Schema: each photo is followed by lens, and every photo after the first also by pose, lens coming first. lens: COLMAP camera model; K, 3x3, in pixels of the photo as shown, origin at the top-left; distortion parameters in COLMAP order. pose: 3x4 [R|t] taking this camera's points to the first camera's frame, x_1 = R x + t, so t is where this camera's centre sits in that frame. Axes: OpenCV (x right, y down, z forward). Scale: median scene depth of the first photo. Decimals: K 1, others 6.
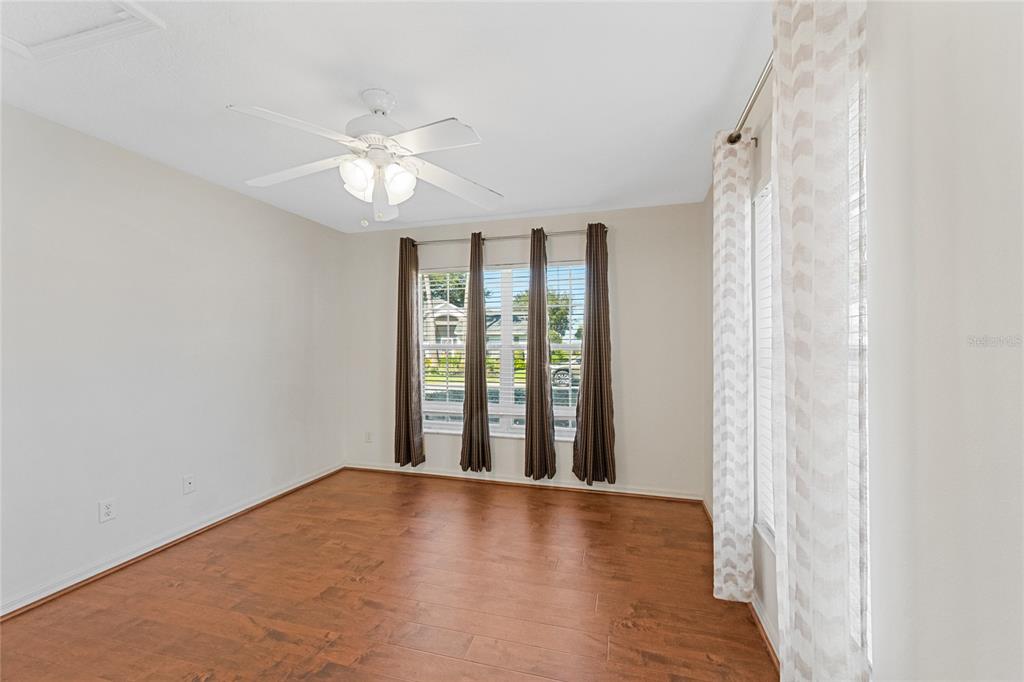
lens RADIAL K [[404.8, 0, 513.8], [0, 404.8, 340.8], [0, 0, 1]] dist [0.001396, -0.000098]
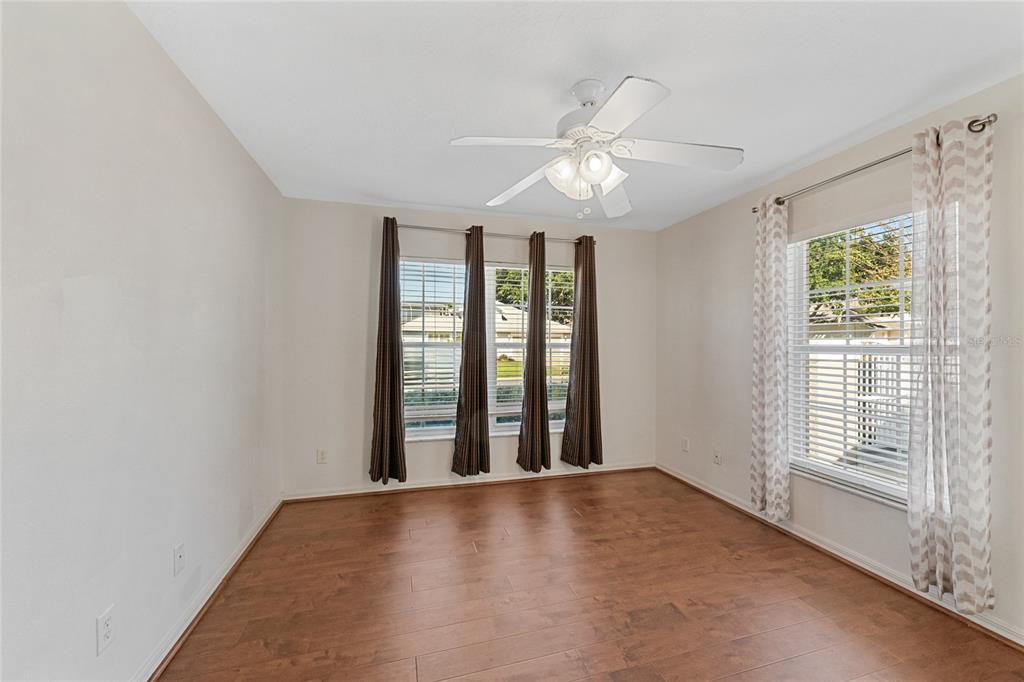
lens RADIAL K [[404.8, 0, 514.5], [0, 404.8, 341.9], [0, 0, 1]] dist [0.001396, -0.000098]
pose [[0.851140, 0.006485, 0.524898, -0.529470], [-0.010654, 0.999931, 0.004922, 0.001665], [-0.524830, -0.009782, 0.851151, 0.139285]]
